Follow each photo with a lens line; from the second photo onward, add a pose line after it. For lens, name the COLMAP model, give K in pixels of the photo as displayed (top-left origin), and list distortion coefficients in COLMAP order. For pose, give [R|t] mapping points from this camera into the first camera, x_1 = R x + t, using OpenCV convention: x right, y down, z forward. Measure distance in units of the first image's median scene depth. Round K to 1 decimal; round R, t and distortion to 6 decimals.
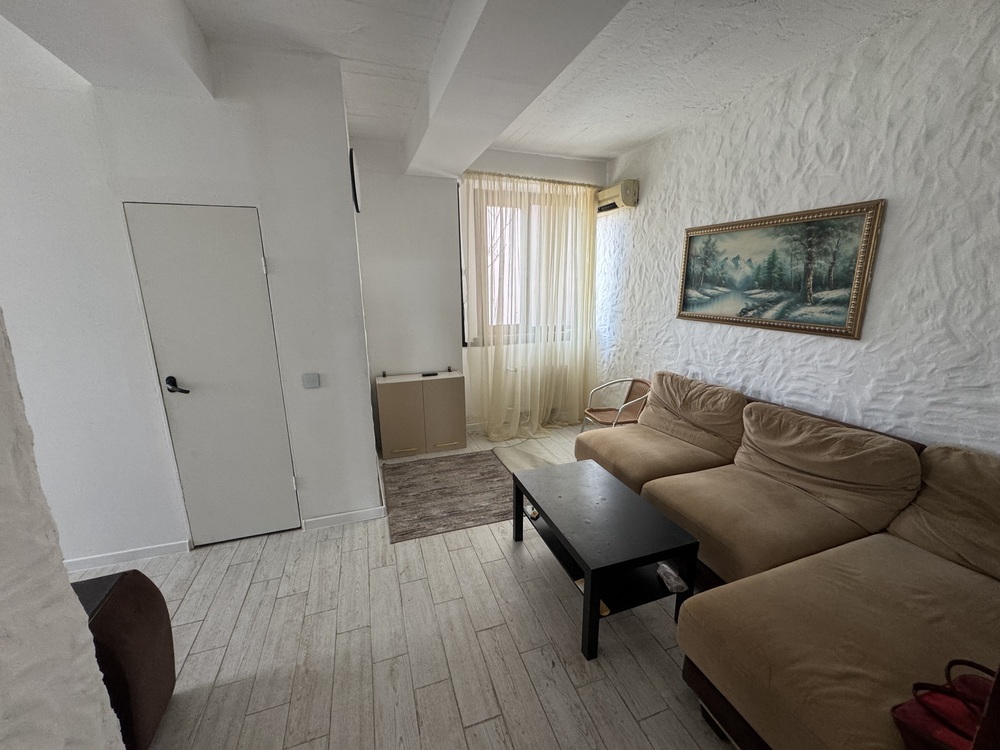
lens RADIAL K [[401.7, 0, 500.6], [0, 401.7, 376.2], [0, 0, 1]] dist [-0.003420, 0.000700]
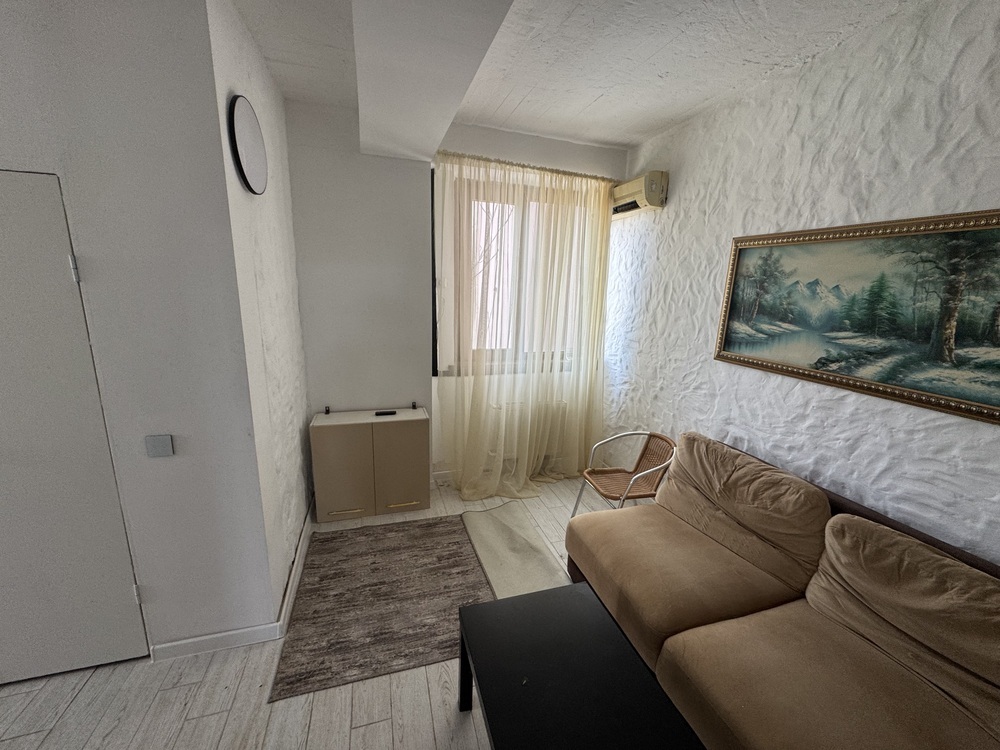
lens RADIAL K [[401.7, 0, 500.4], [0, 401.7, 374.6], [0, 0, 1]] dist [-0.003420, 0.000700]
pose [[0.998682, 0.045742, -0.023285, 0.077891], [-0.046052, 0.998855, -0.012953, -0.102635], [0.022666, 0.014008, 0.999645, 0.300747]]
